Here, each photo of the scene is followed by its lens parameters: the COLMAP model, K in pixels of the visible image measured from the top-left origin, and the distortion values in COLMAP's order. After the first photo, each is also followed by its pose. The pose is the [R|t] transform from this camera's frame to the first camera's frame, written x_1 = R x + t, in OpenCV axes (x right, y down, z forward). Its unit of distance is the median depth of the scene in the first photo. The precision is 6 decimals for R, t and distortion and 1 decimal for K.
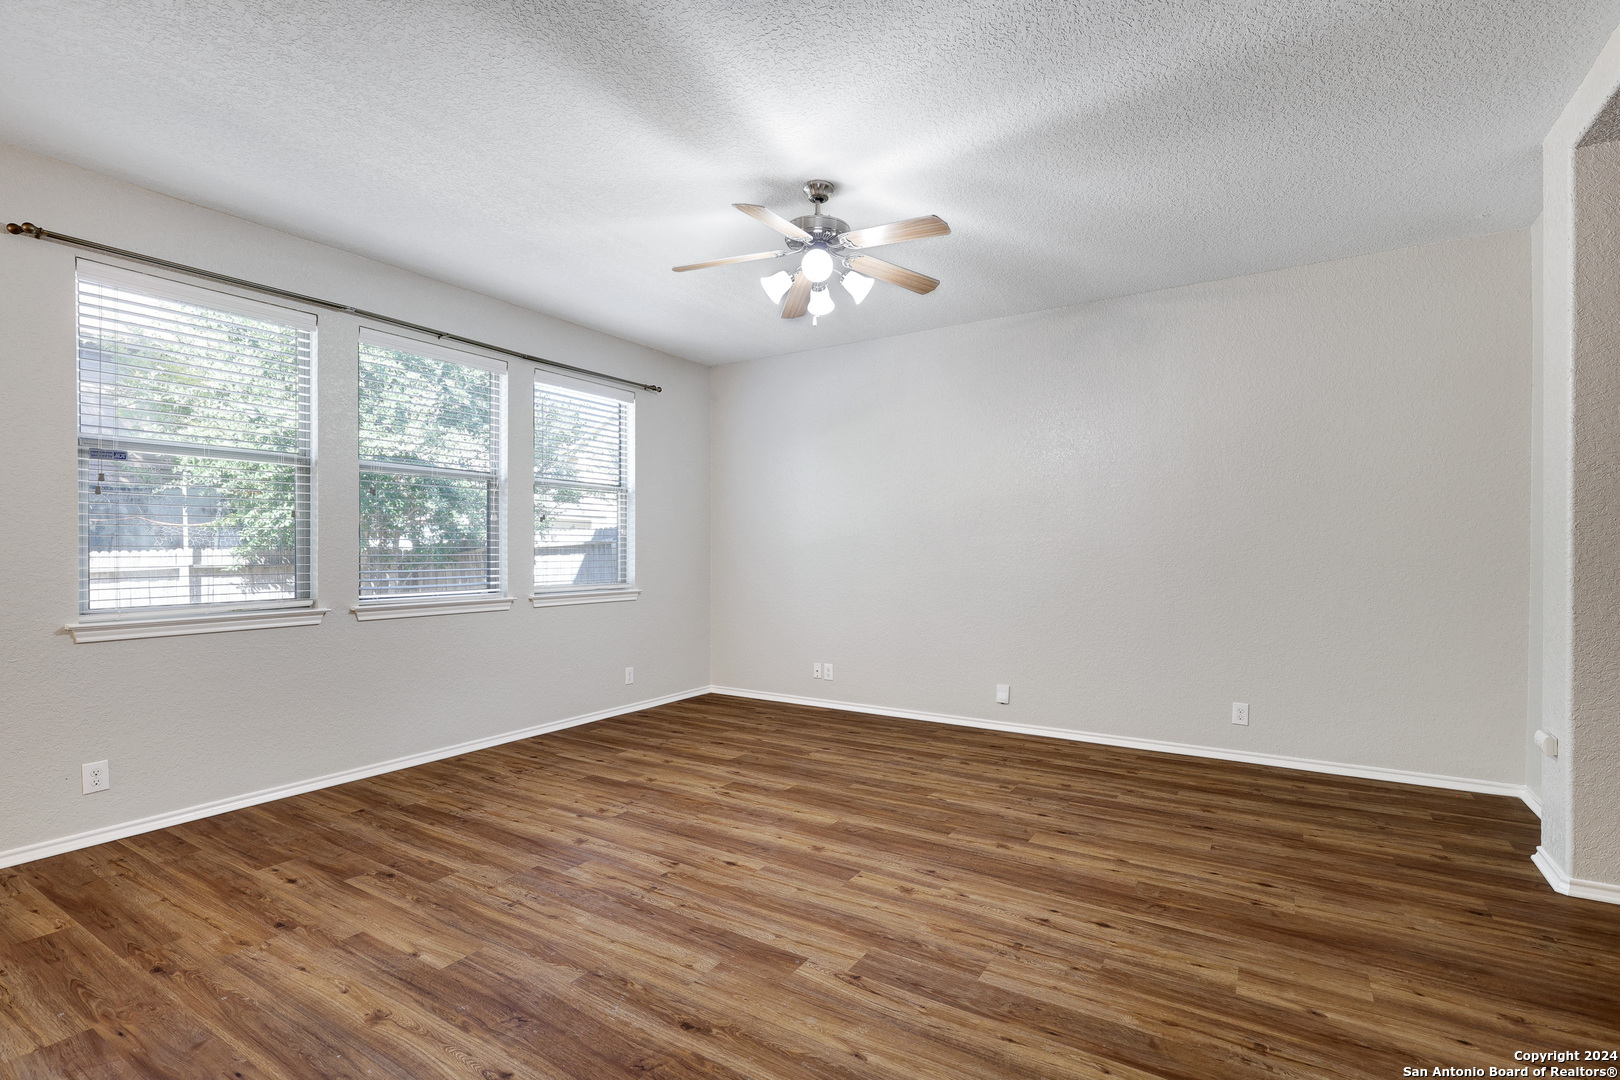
lens RADIAL K [[745.4, 0, 818.0], [0, 745.4, 547.3], [0, 0, 1]] dist [0.003143, -0.000827]
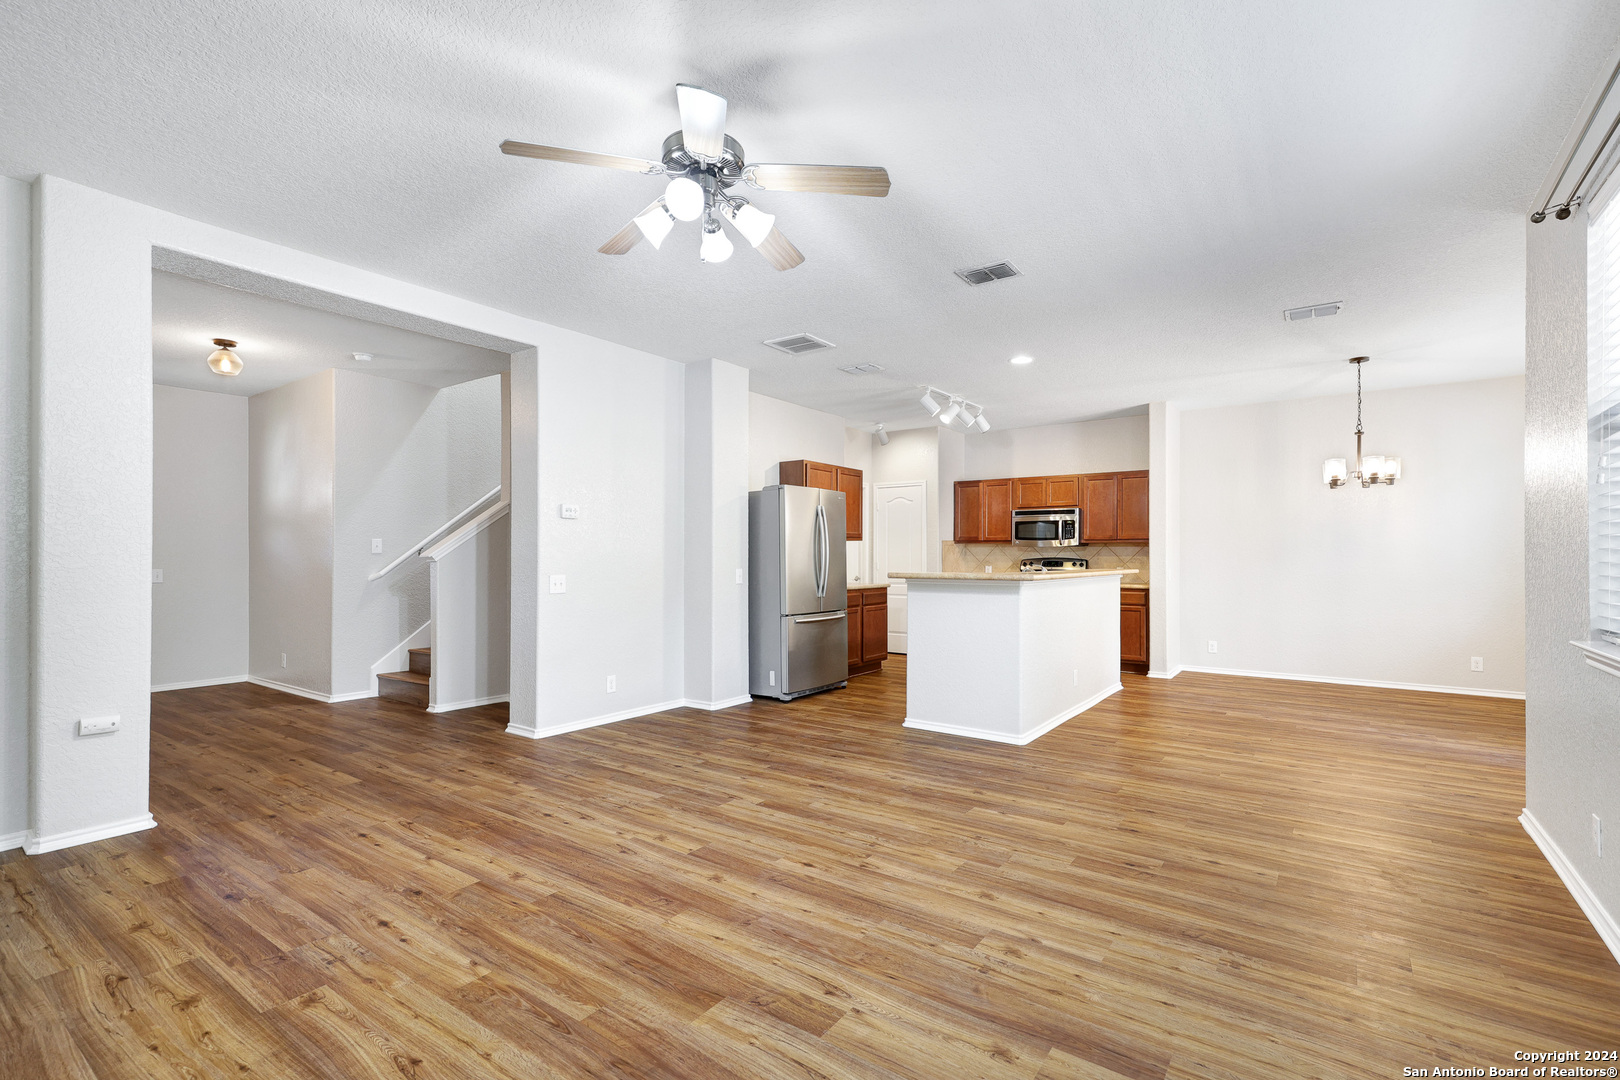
lens RADIAL K [[745.4, 0, 827.2], [0, 745.4, 545.4], [0, 0, 1]] dist [0.003143, -0.000827]
pose [[-0.998881, 0.002180, 0.047246, -0.183620], [0.001060, 0.999718, -0.023713, 0.013603], [-0.047284, -0.023636, -0.998602, 1.939715]]
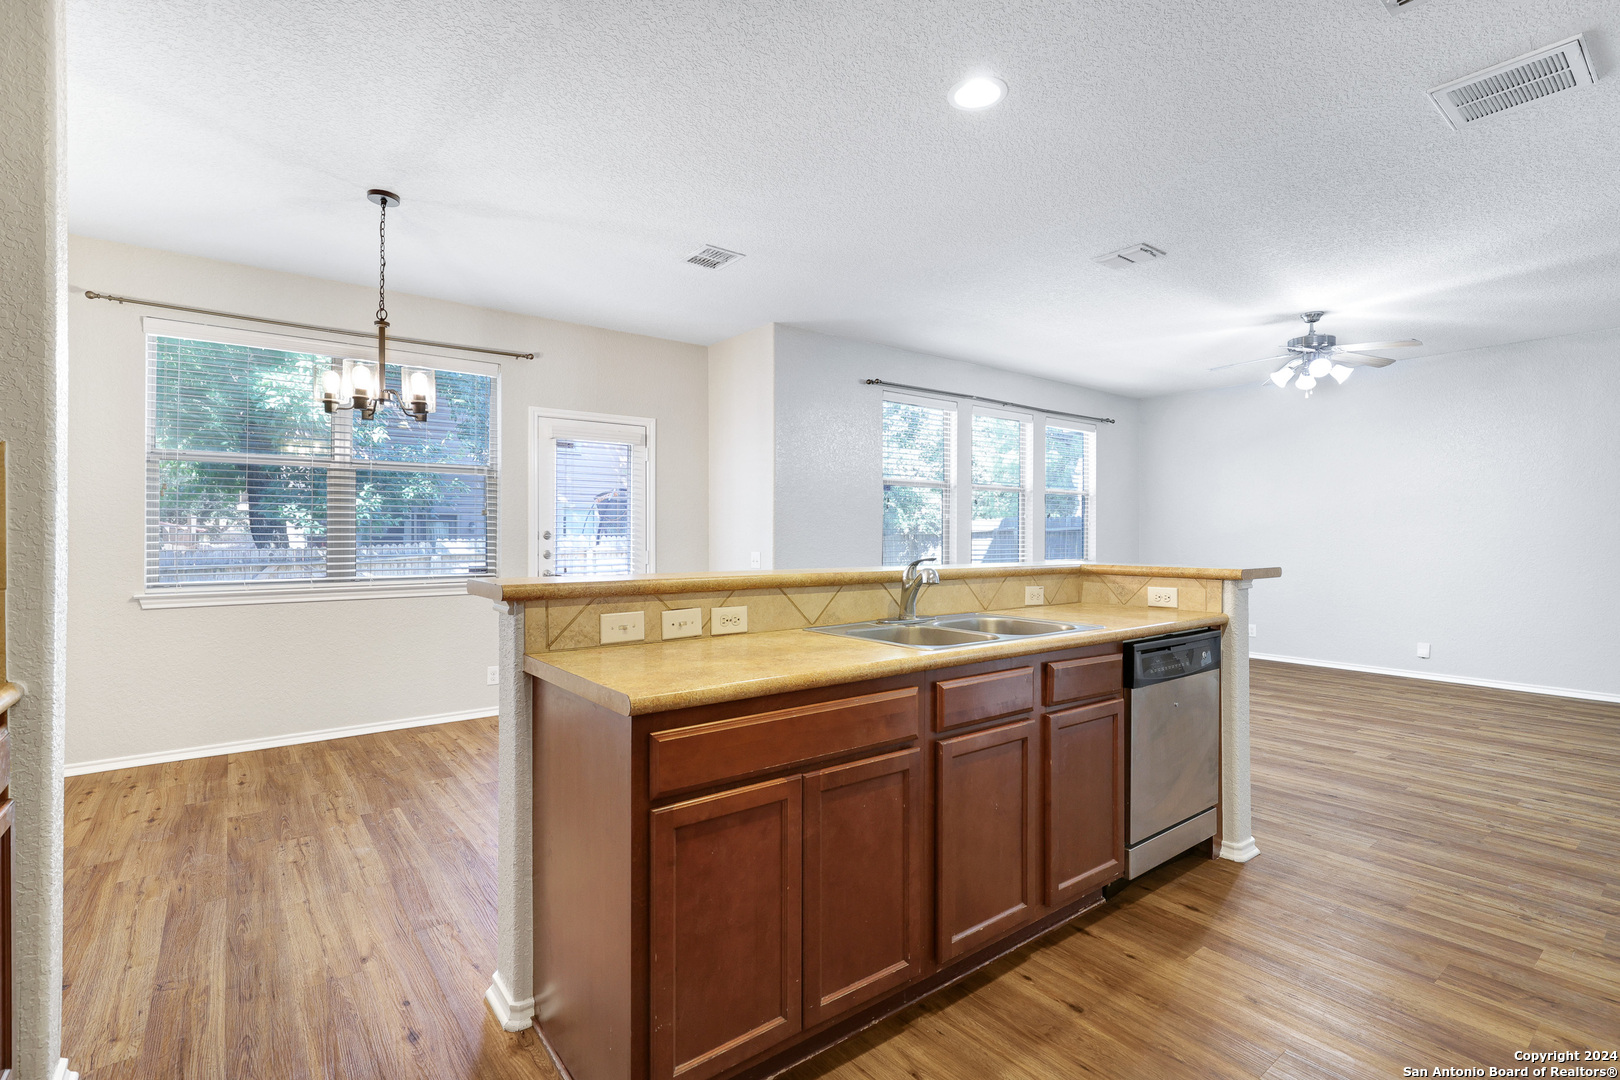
lens RADIAL K [[745.4, 0, 817.2], [0, 745.4, 529.5], [0, 0, 1]] dist [0.003143, -0.000827]
pose [[0.938299, -0.000653, -0.345825, -0.478555], [-0.000379, 0.999996, -0.002919, -0.011584], [0.345825, 0.002870, 0.938295, -0.945449]]
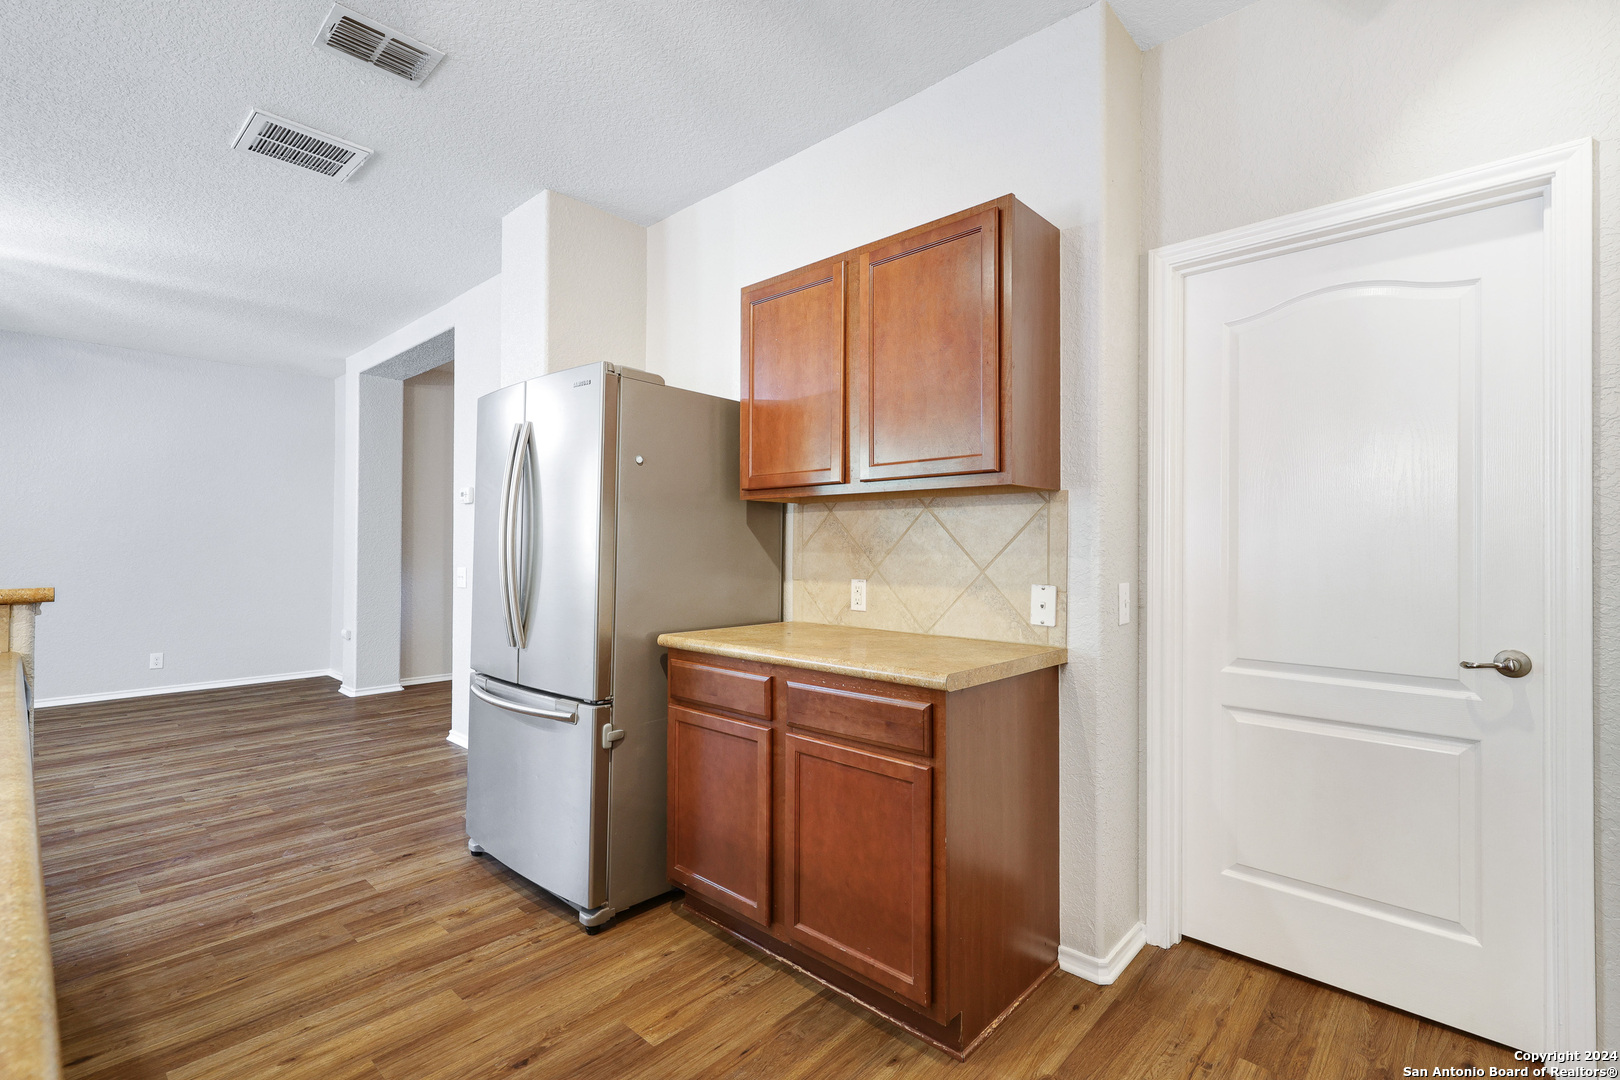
lens RADIAL K [[745.4, 0, 826.0], [0, 745.4, 543.3], [0, 0, 1]] dist [0.003143, -0.000827]
pose [[0.180793, 0.005194, 0.983507, -0.853988], [-0.009610, 0.999948, -0.003514, -0.011054], [-0.983474, -0.008816, 0.180834, -0.718870]]
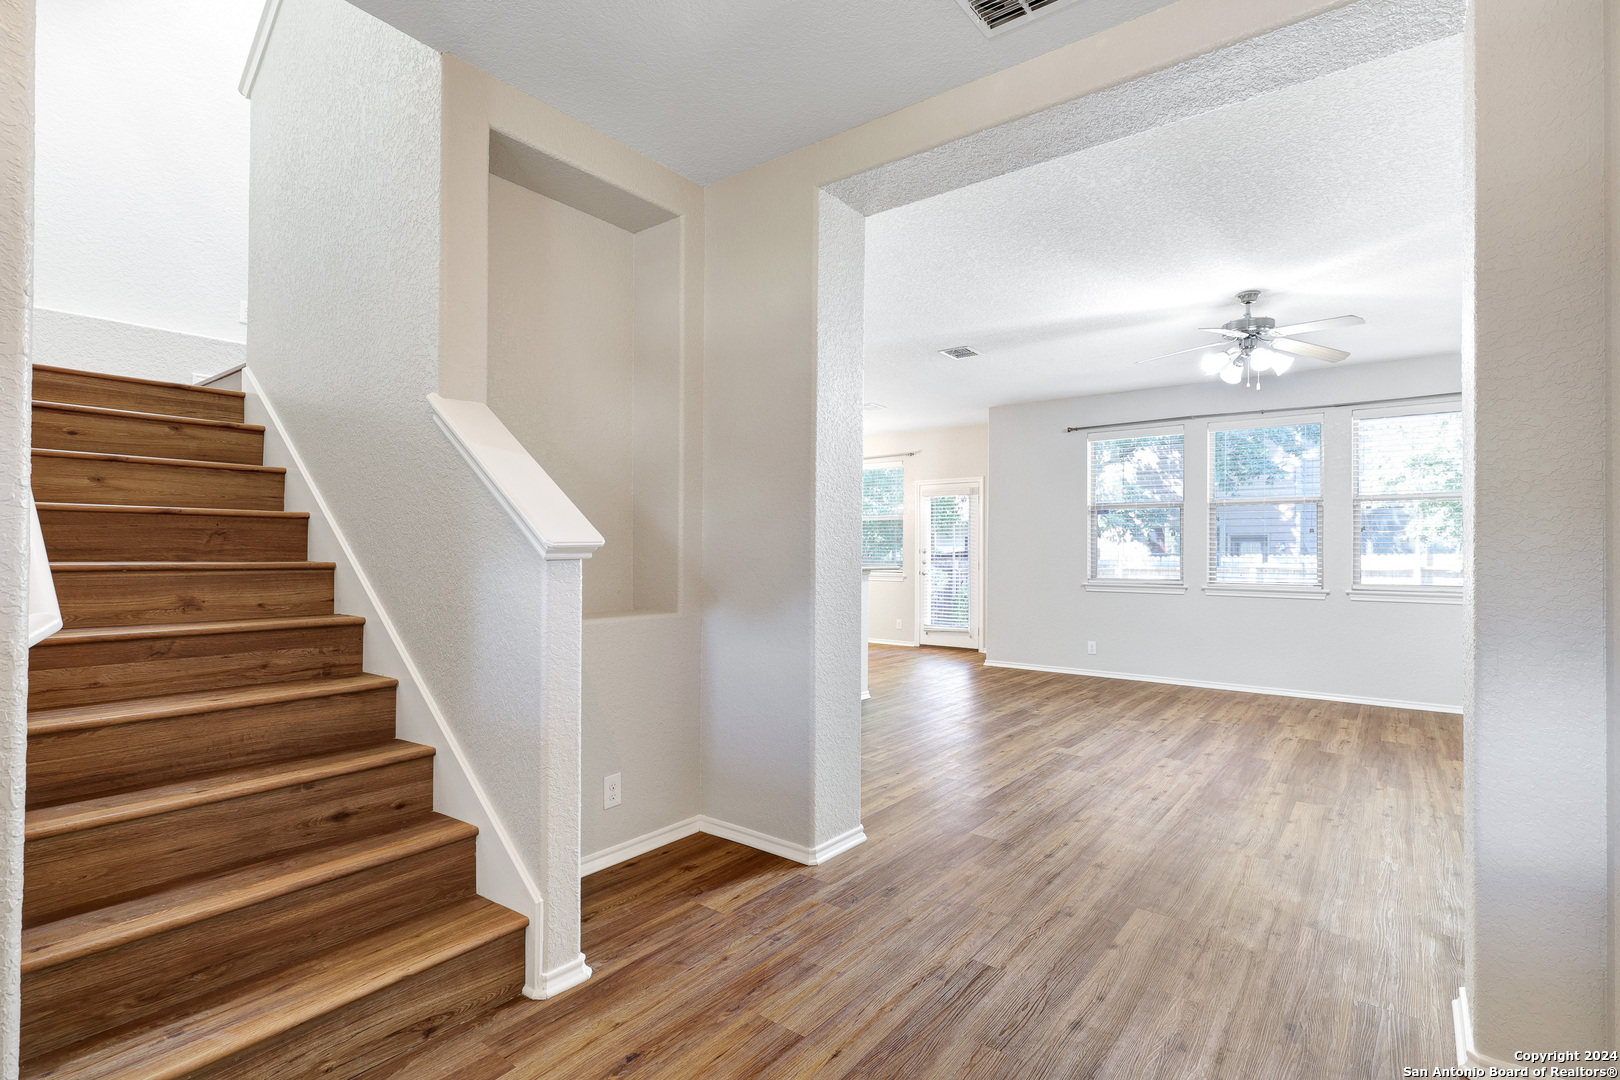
lens RADIAL K [[784.7, 0, 814.8], [0, 784.7, 538.5], [0, 0, 1]] dist [0.000132, -0.000386]
pose [[-0.083071, -0.015248, -0.996427, 1.643428], [-0.004536, 0.999878, -0.014923, -0.002715], [0.996533, 0.003280, -0.083130, 0.344549]]
